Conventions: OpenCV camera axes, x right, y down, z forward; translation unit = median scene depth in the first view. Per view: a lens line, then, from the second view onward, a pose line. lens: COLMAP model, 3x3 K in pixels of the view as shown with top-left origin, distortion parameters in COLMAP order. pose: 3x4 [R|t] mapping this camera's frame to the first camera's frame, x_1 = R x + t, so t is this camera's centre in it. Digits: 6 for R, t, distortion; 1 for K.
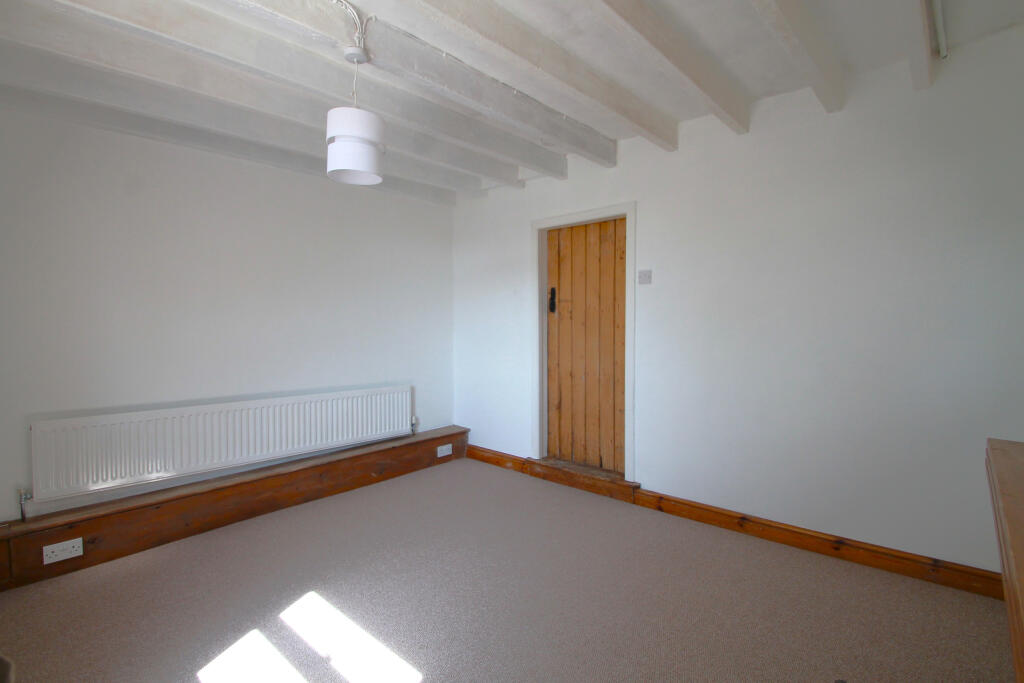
lens RADIAL K [[495.3, 0, 511.2], [0, 495.3, 336.1], [0, 0, 1]] dist [0.016084, -0.017500]
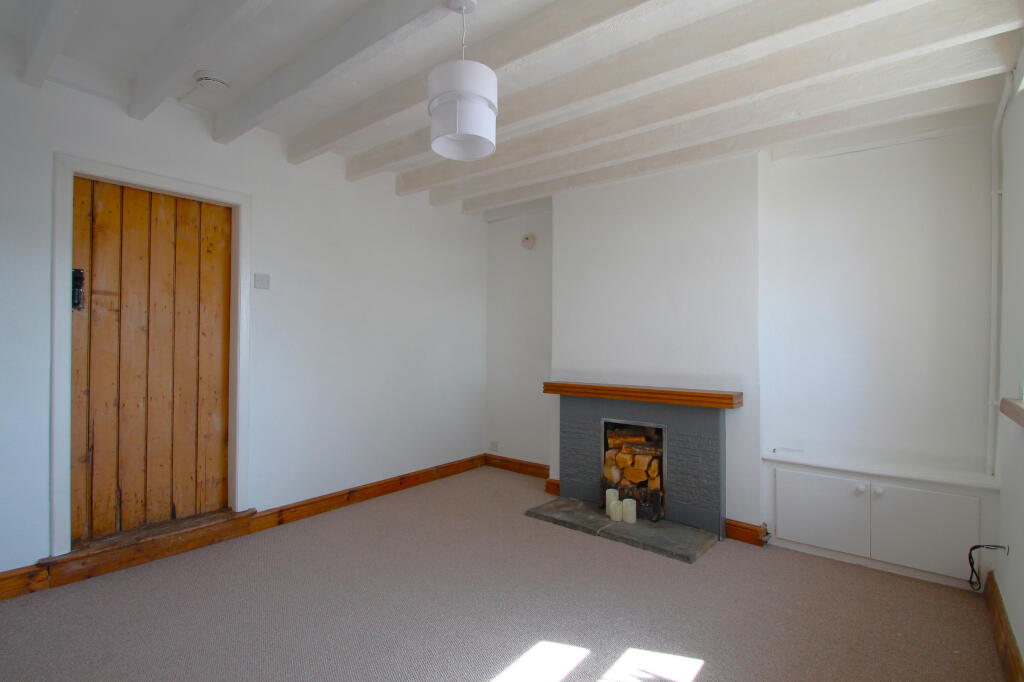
lens RADIAL K [[495.3, 0, 511.2], [0, 495.3, 335.6], [0, 0, 1]] dist [0.016084, -0.017500]
pose [[-0.074333, 0.014682, 0.997125, -0.606014], [0.011315, 0.999840, -0.013878, 0.001017], [-0.997169, 0.010250, -0.074487, 0.528948]]
